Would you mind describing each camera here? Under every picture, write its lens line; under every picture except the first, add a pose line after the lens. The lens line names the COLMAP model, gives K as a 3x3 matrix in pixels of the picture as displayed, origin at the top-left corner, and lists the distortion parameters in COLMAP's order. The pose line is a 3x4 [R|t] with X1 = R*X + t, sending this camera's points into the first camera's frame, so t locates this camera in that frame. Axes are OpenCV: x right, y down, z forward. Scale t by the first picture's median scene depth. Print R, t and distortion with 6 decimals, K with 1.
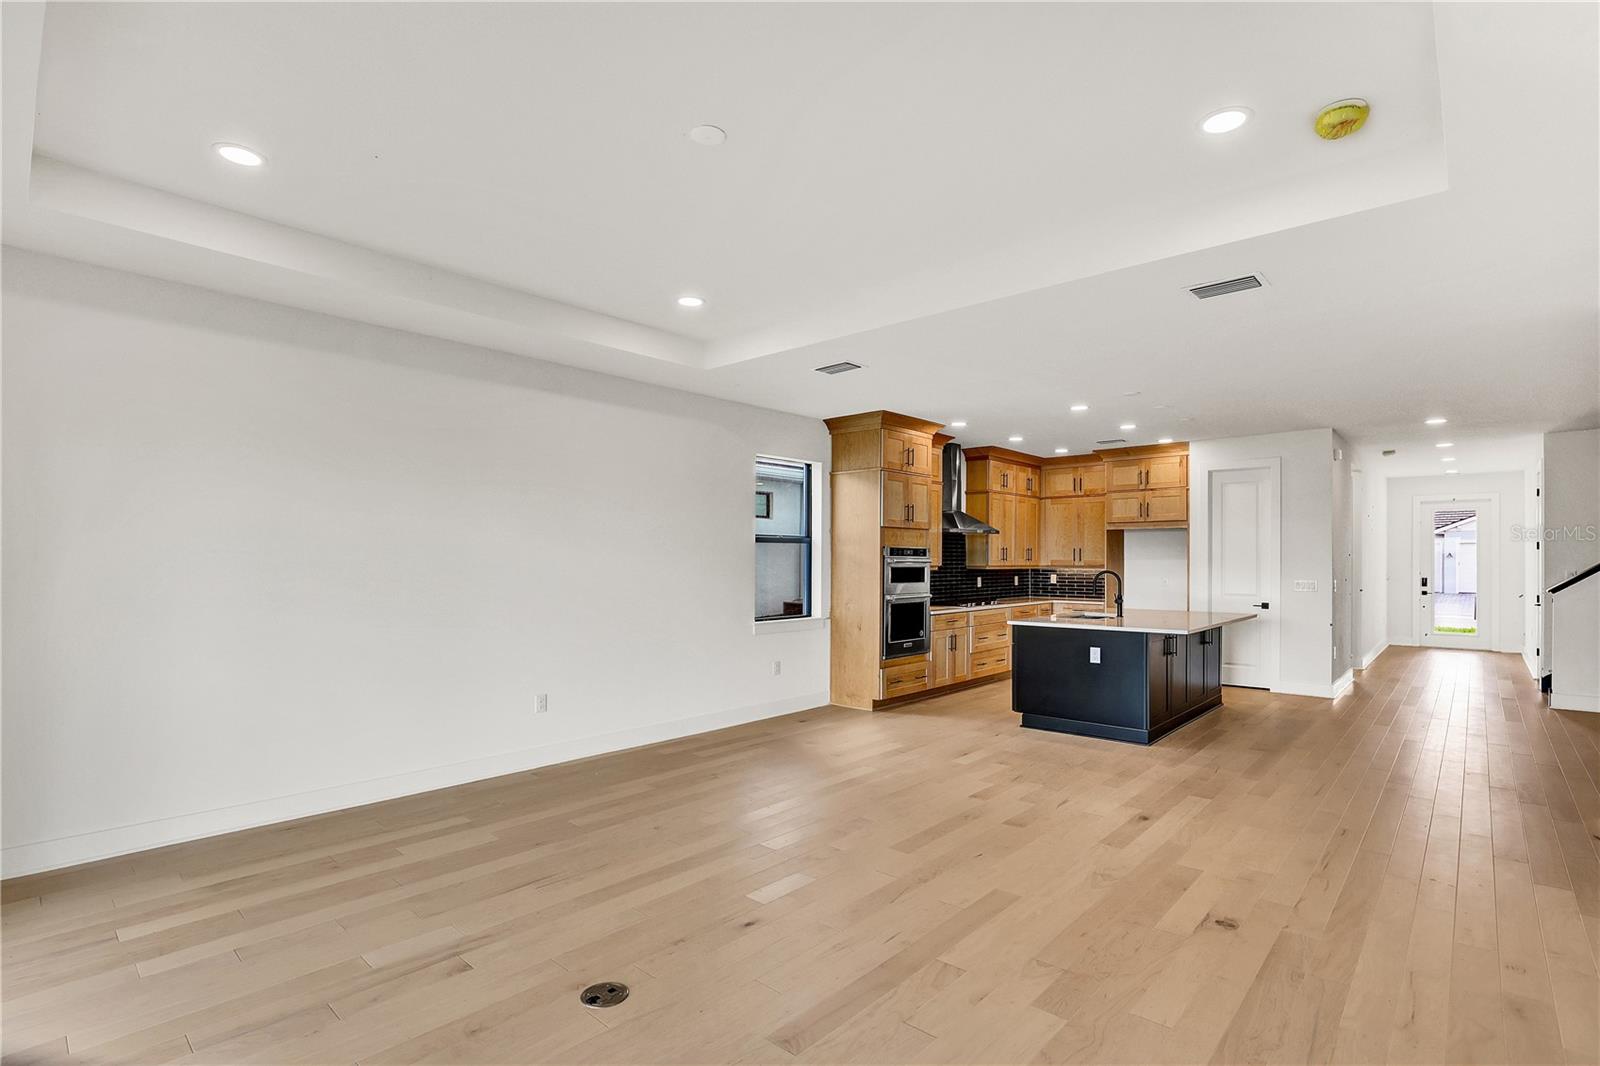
lens RADIAL K [[736.6, 0, 799.0], [0, 736.6, 564.4], [0, 0, 1]] dist [0.000651, 0.000191]
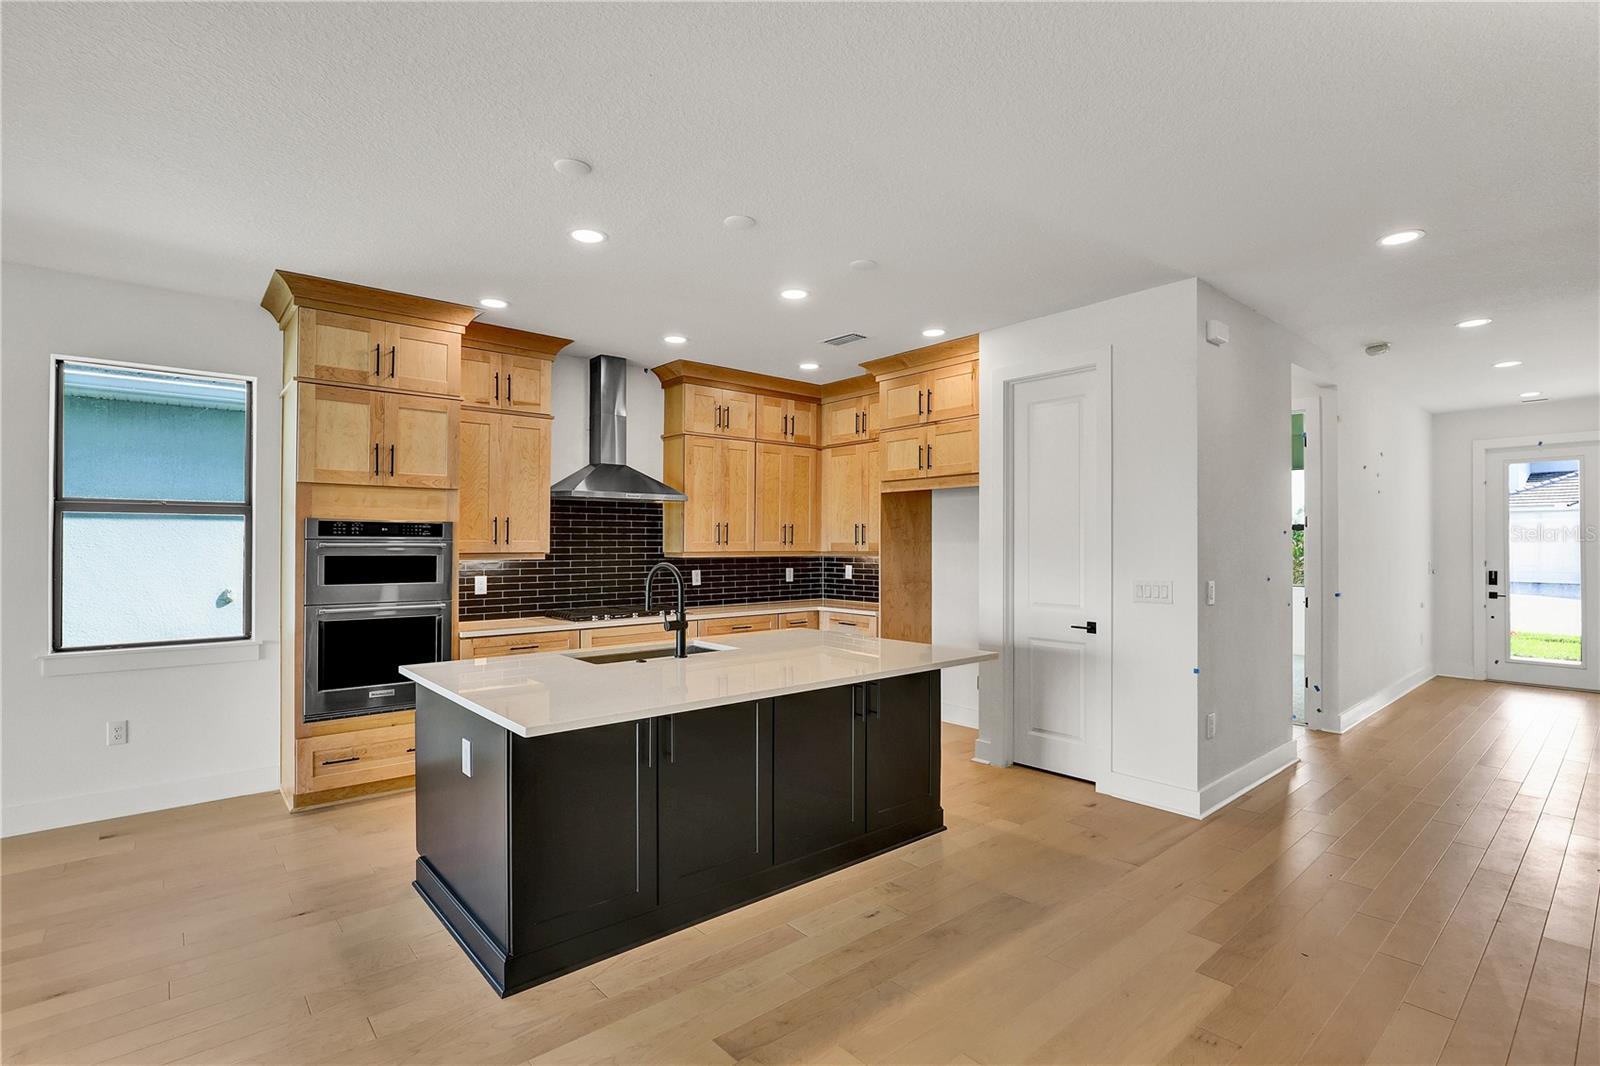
lens RADIAL K [[747.0, 0, 768.3], [0, 747.0, 550.5], [0, 0, 1]] dist [-0.011241, 0.000133]
pose [[0.990731, -0.000848, -0.135834, 0.424663], [0.001125, 0.999997, 0.001964, -0.000878], [0.135832, -0.002098, 0.990730, 0.389647]]
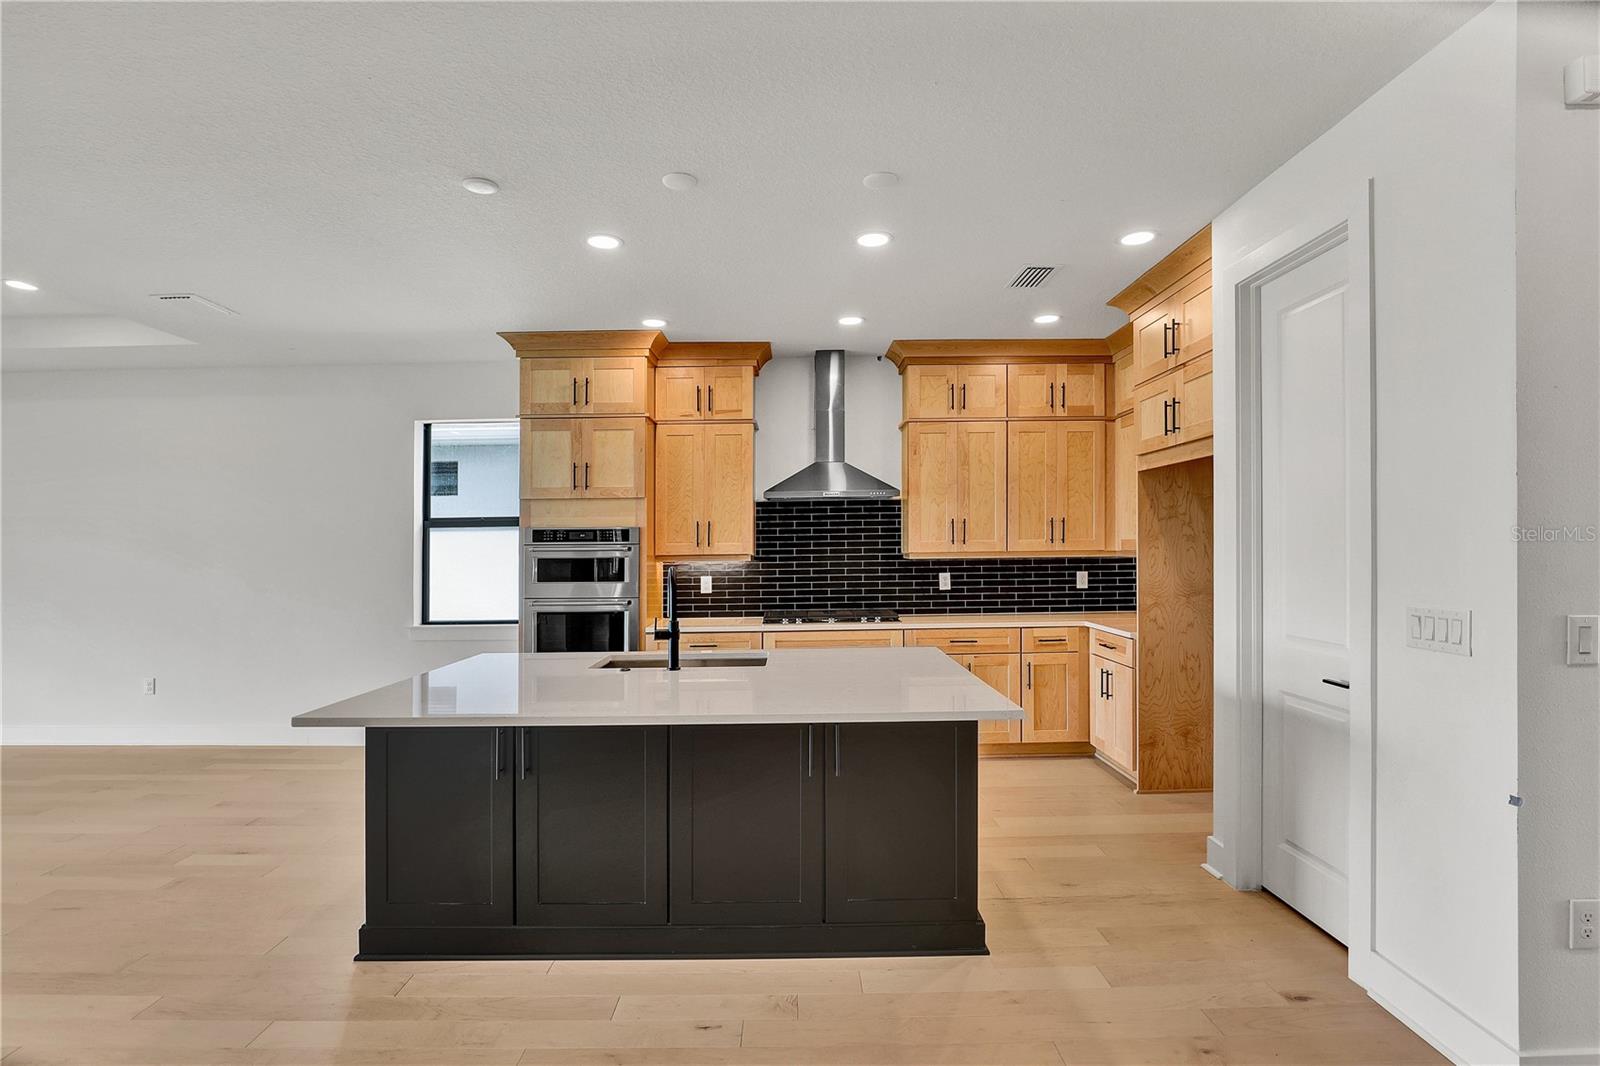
lens RADIAL K [[724.2, 0, 792.0], [0, 724.2, 551.9], [0, 0, 1]] dist [-0.029577, 0.000077]
pose [[0.686534, -0.003967, -0.727087, 0.613225], [0.009455, 0.999949, 0.003472, -0.001927], [0.727036, -0.009258, 0.686537, 0.567923]]
